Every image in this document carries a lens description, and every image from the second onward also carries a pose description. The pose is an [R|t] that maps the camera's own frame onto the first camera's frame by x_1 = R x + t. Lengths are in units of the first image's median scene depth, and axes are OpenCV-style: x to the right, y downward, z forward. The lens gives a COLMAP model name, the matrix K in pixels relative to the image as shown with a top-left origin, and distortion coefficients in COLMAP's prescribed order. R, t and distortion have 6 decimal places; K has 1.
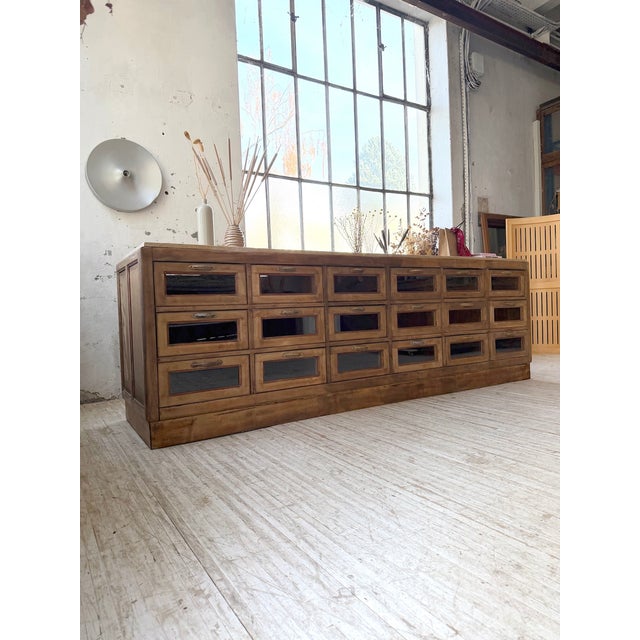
lens RADIAL K [[451.9, 0, 322.7], [0, 451.9, 317.2], [0, 0, 1]] dist [0.041978, -0.054994]
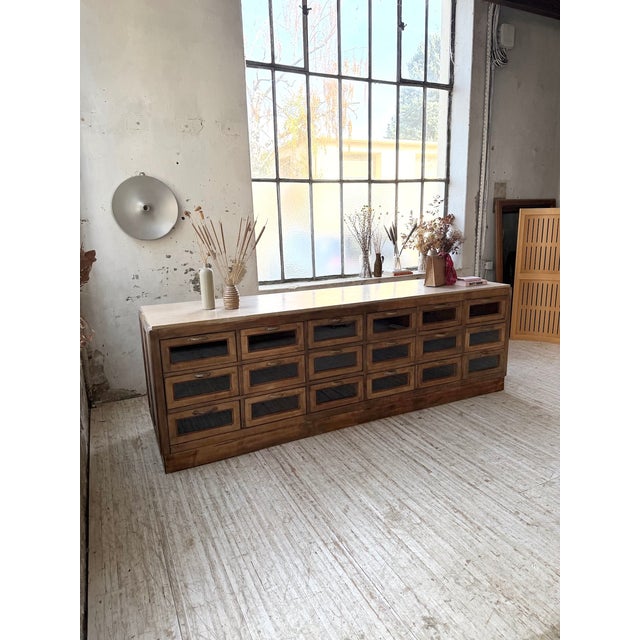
lens RADIAL K [[451.9, 0, 322.7], [0, 451.9, 318.2], [0, 0, 1]] dist [0.041978, -0.054994]
pose [[0.994000, 0.037820, -0.102637, 0.189127], [-0.016337, 0.979129, 0.202580, -0.400879], [0.108157, -0.199688, 0.973872, -0.162117]]
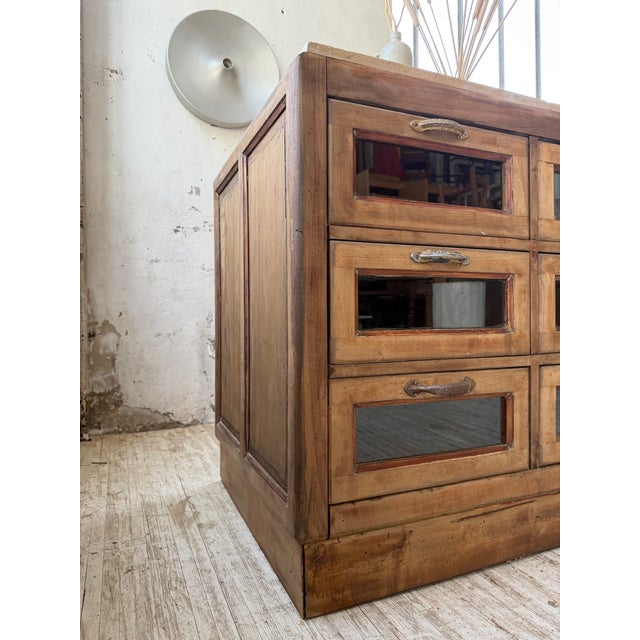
lens RADIAL K [[462.4, 0, 313.3], [0, 462.4, 317.8], [0, 0, 1]] dist [0.013451, -0.009128]
pose [[0.985652, 0.030849, -0.165949, -0.283120], [-0.033466, 0.999355, -0.012996, 0.051136], [0.165441, 0.018363, 0.986049, 0.567929]]
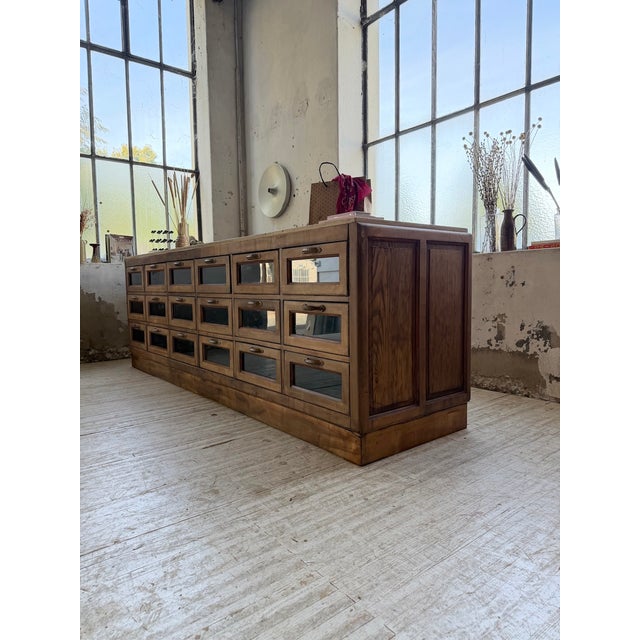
lens RADIAL K [[451.9, 0, 319.3], [0, 451.9, 318.3], [0, 0, 1]] dist [0.041978, -0.054994]
pose [[0.110770, 0.111037, -0.987624, 1.412263], [-0.005987, 0.993796, 0.111060, -0.114264], [0.993828, -0.006389, 0.110748, 1.407984]]
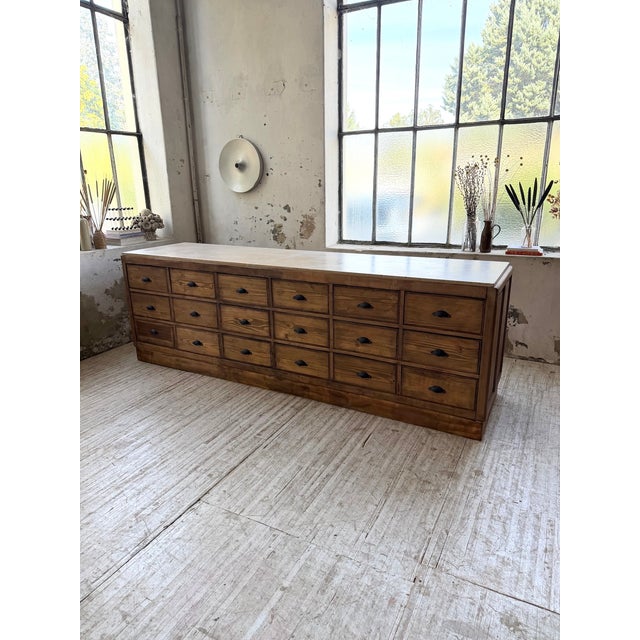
lens RADIAL K [[451.9, 0, 319.2], [0, 451.9, 319.8], [0, 0, 1]] dist [0.041978, -0.054994]
pose [[0.492921, 0.279203, -0.824059, 1.372161], [-0.018324, 0.950236, 0.310993, -0.431014], [0.869881, -0.138195, 0.473508, 0.698742]]
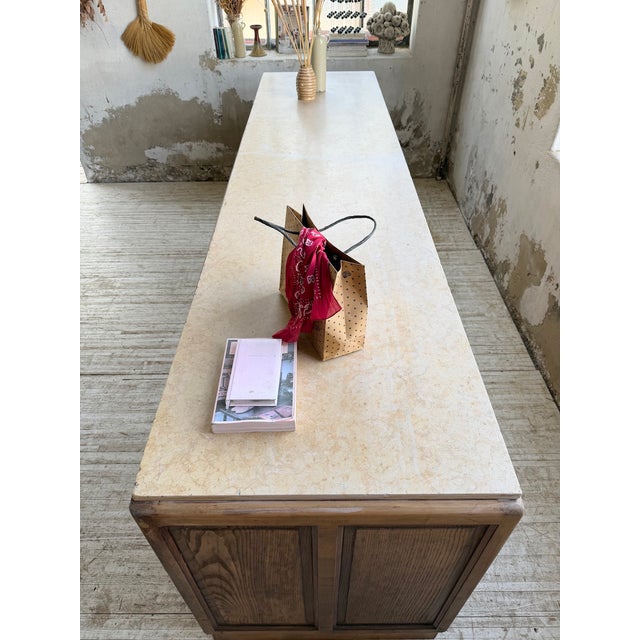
lens RADIAL K [[451.9, 0, 316.3], [0, 451.9, 321.7], [0, 0, 1]] dist [0.041978, -0.054994]
pose [[-0.535672, 0.600810, -0.593366, 0.743974], [0.016582, 0.710034, 0.703972, -0.543262], [0.844263, 0.367259, -0.390309, 1.758326]]
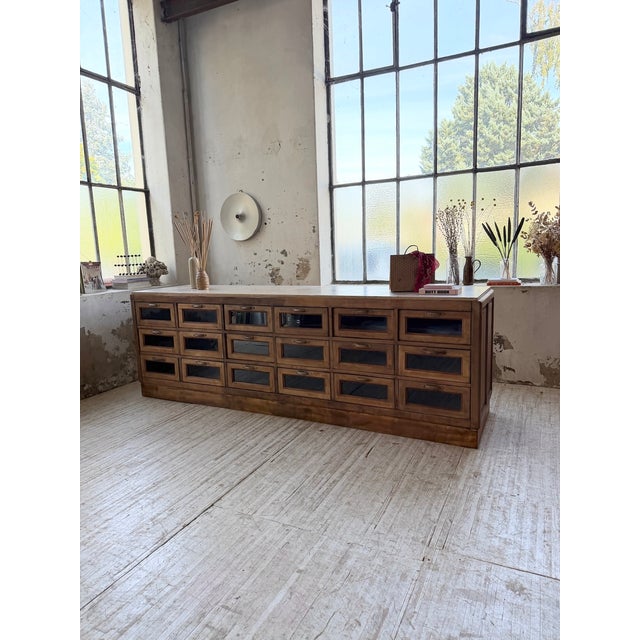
lens RADIAL K [[451.9, 0, 319.1], [0, 451.9, 318.2], [0, 0, 1]] dist [0.041978, -0.054994]
pose [[0.517738, 0.148374, -0.842575, 1.463259], [0.001284, 0.984711, 0.174193, -0.344548], [0.855538, -0.091268, 0.509632, 0.609879]]
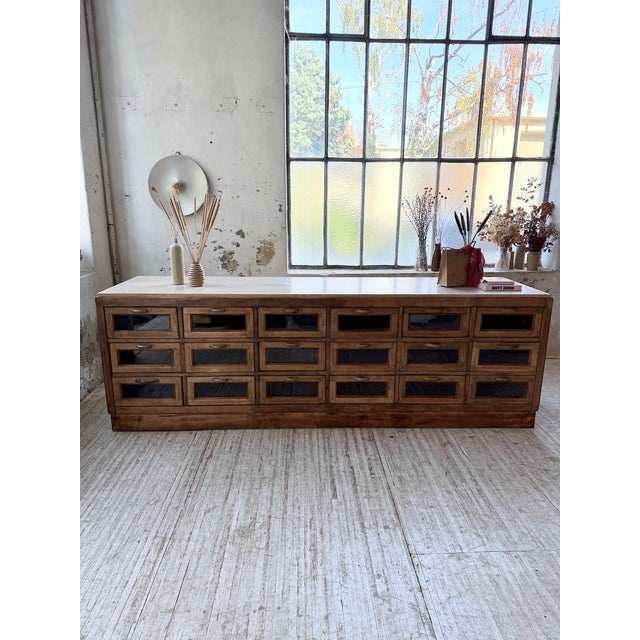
lens RADIAL K [[451.9, 0, 322.2], [0, 451.9, 320.6], [0, 0, 1]] dist [0.041978, -0.054994]
pose [[0.863058, 0.166688, -0.476809, 0.760305], [-0.050289, 0.967645, 0.247253, -0.405371], [0.502596, -0.189416, 0.843516, 0.150118]]
